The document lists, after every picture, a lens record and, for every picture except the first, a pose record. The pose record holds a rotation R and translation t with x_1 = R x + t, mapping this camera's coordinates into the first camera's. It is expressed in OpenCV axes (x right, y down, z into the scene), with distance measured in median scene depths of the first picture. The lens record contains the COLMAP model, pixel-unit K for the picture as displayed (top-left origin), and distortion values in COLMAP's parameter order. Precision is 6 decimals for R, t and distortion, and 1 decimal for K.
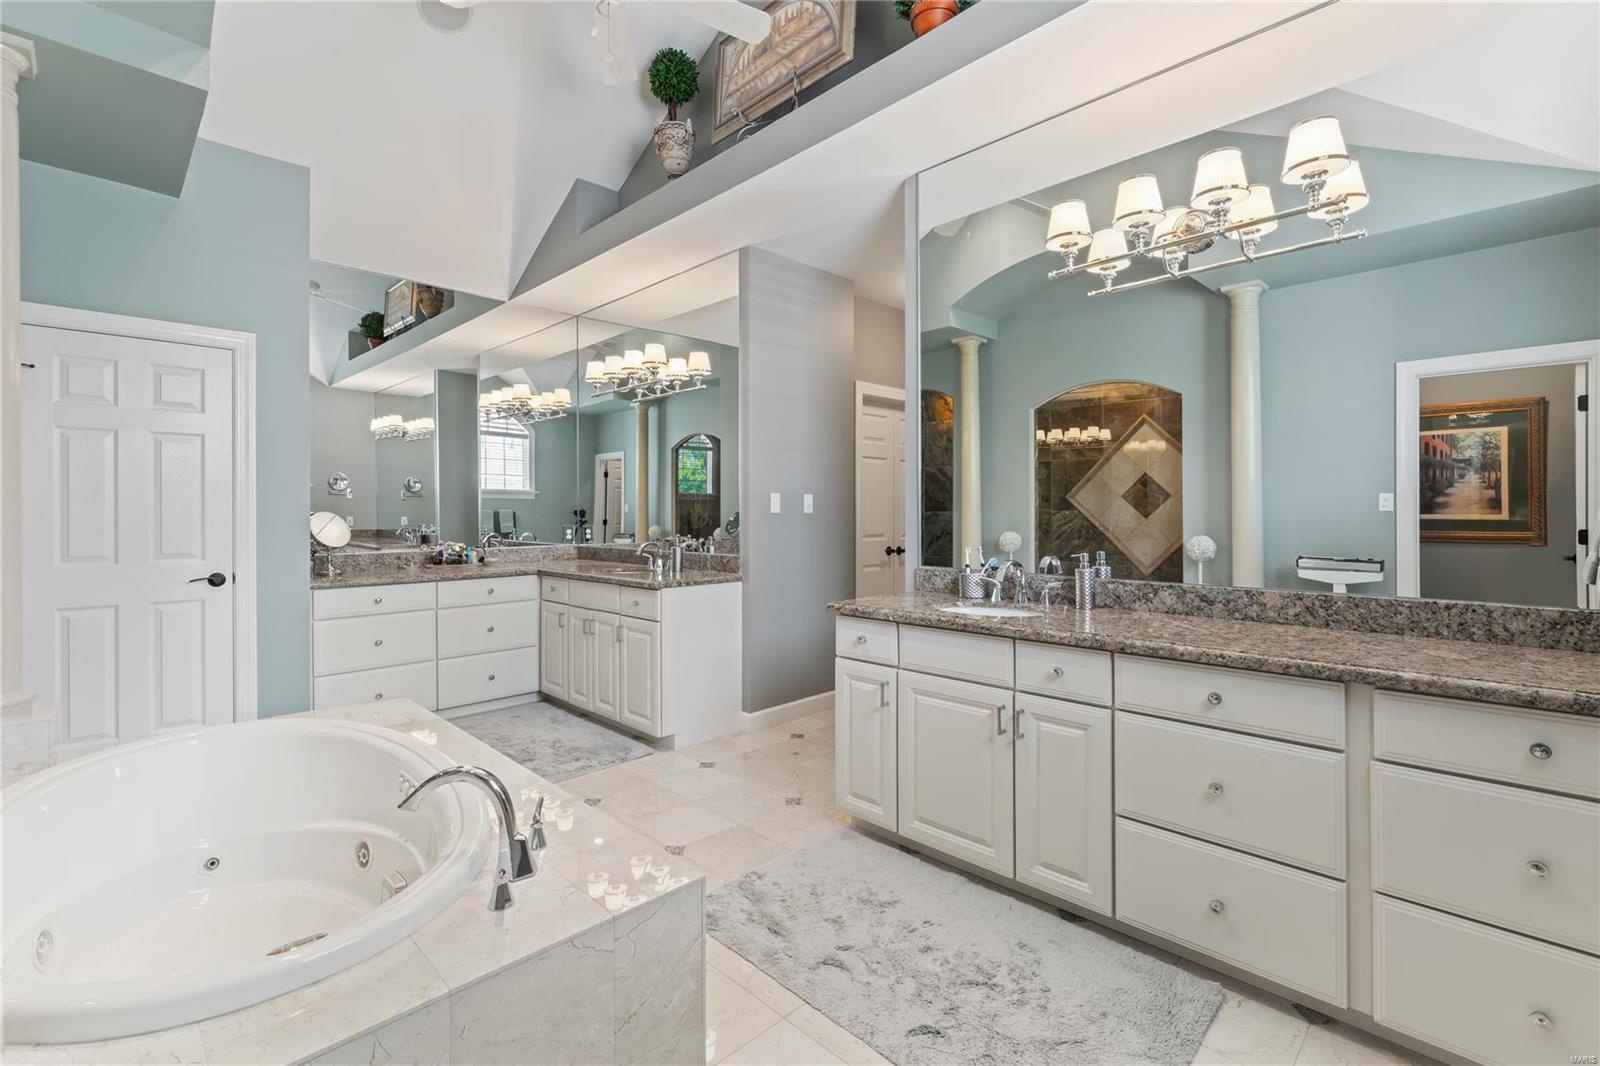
lens RADIAL K [[709.2, 0, 802.6], [0, 709.2, 511.6], [0, 0, 1]] dist [-0.000951, -0.000081]
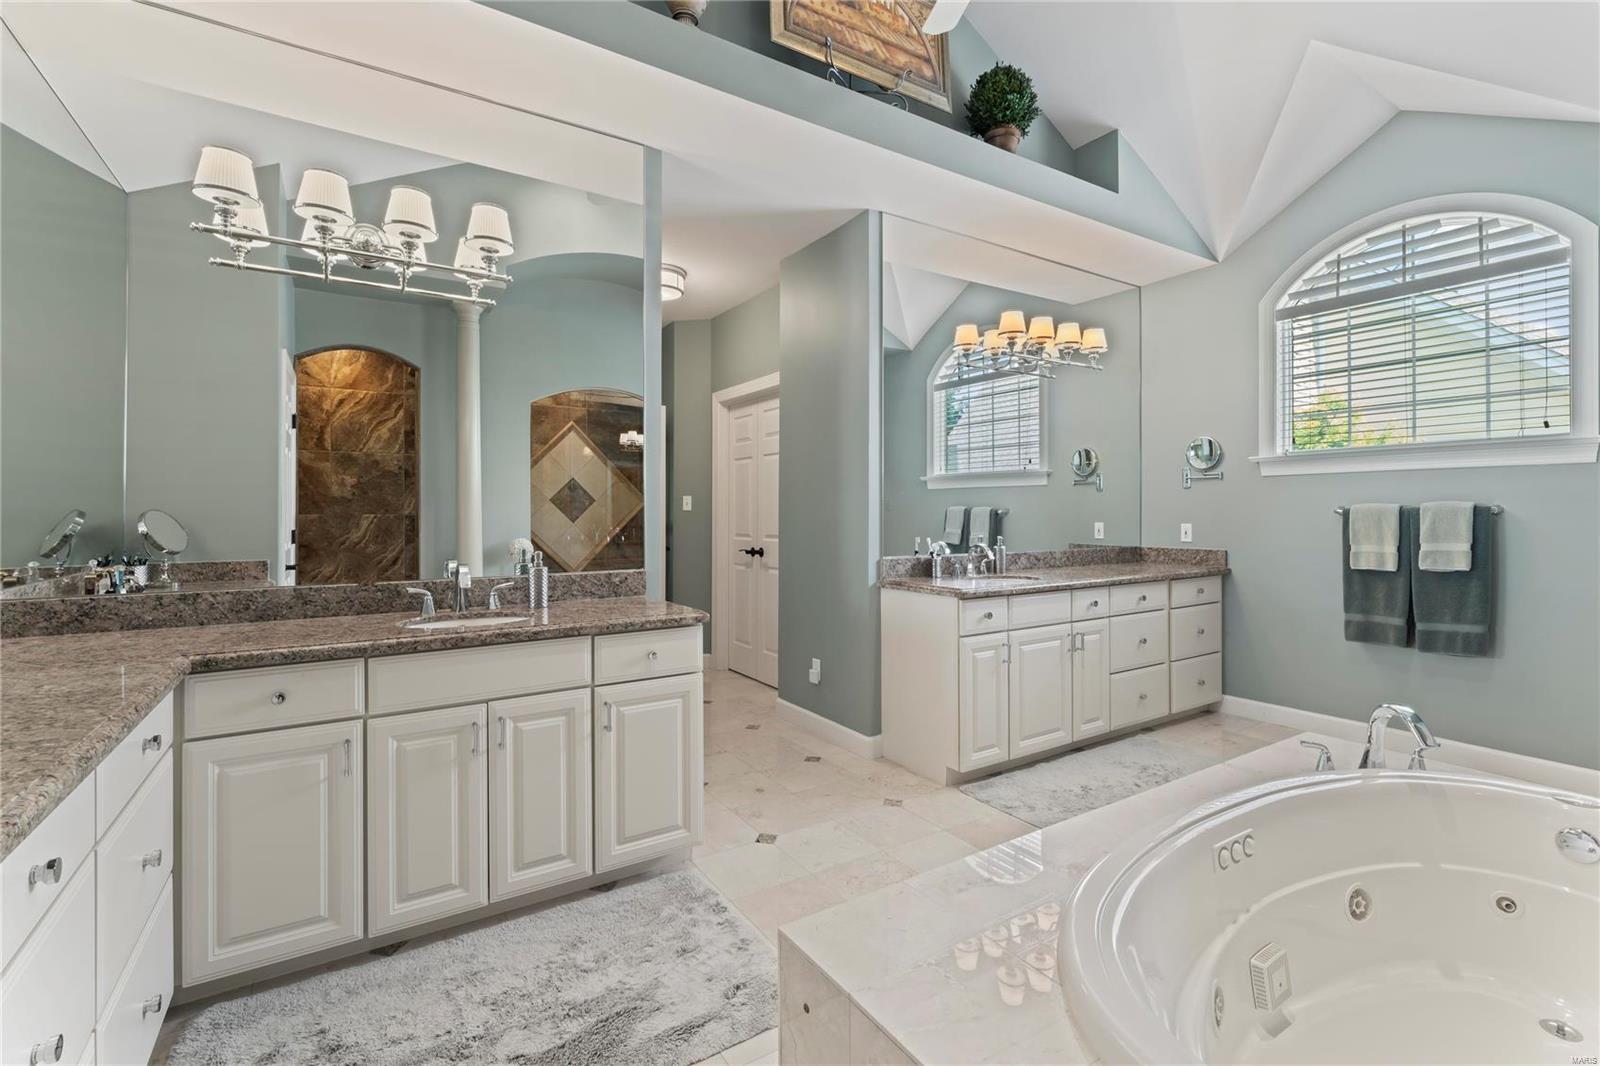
lens RADIAL K [[709.2, 0, 802.6], [0, 709.2, 511.6], [0, 0, 1]] dist [-0.000951, -0.000081]
pose [[0.202545, 0.010416, 0.979218, -0.840266], [0.003897, 0.999927, -0.011443, 0.014198], [-0.979265, 0.006133, 0.202490, 0.772437]]
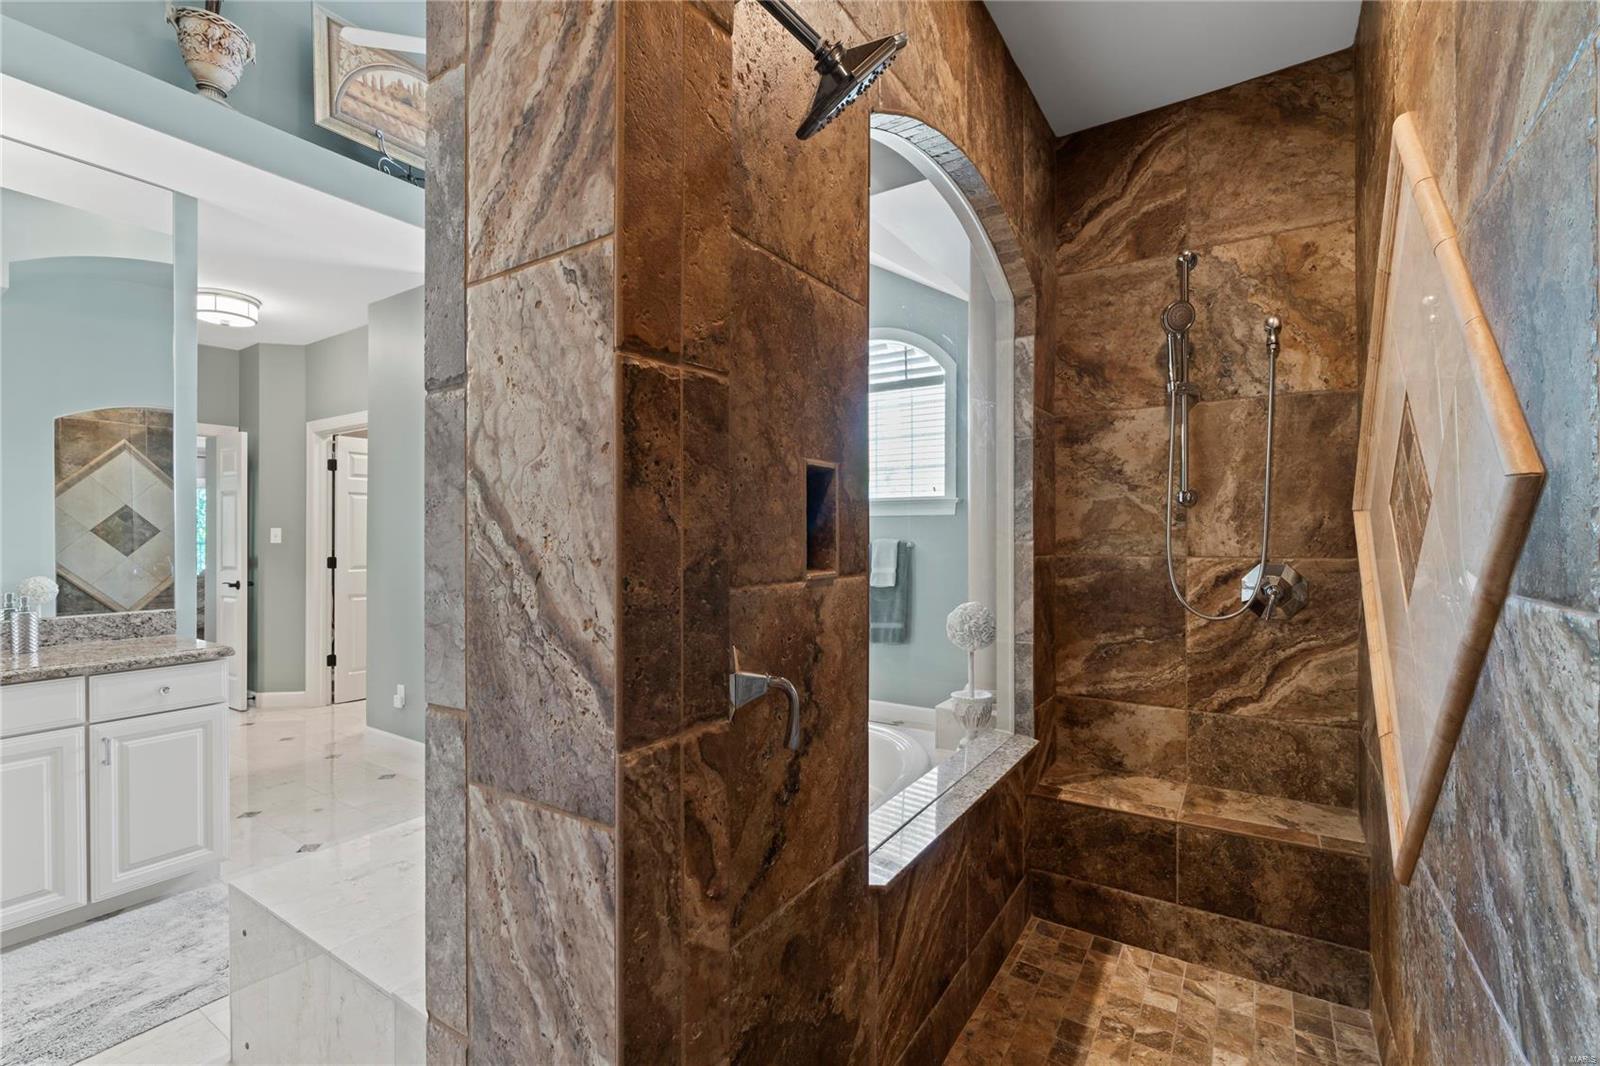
lens RADIAL K [[699.1, 0, 798.2], [0, 699.1, 538.7], [0, 0, 1]] dist [0.000561, -0.000188]
pose [[-0.213603, 0.005348, 0.976906, -1.029555], [0.006896, 0.999968, -0.003967, -0.003143], [-0.976896, 0.005890, -0.213634, 0.582070]]
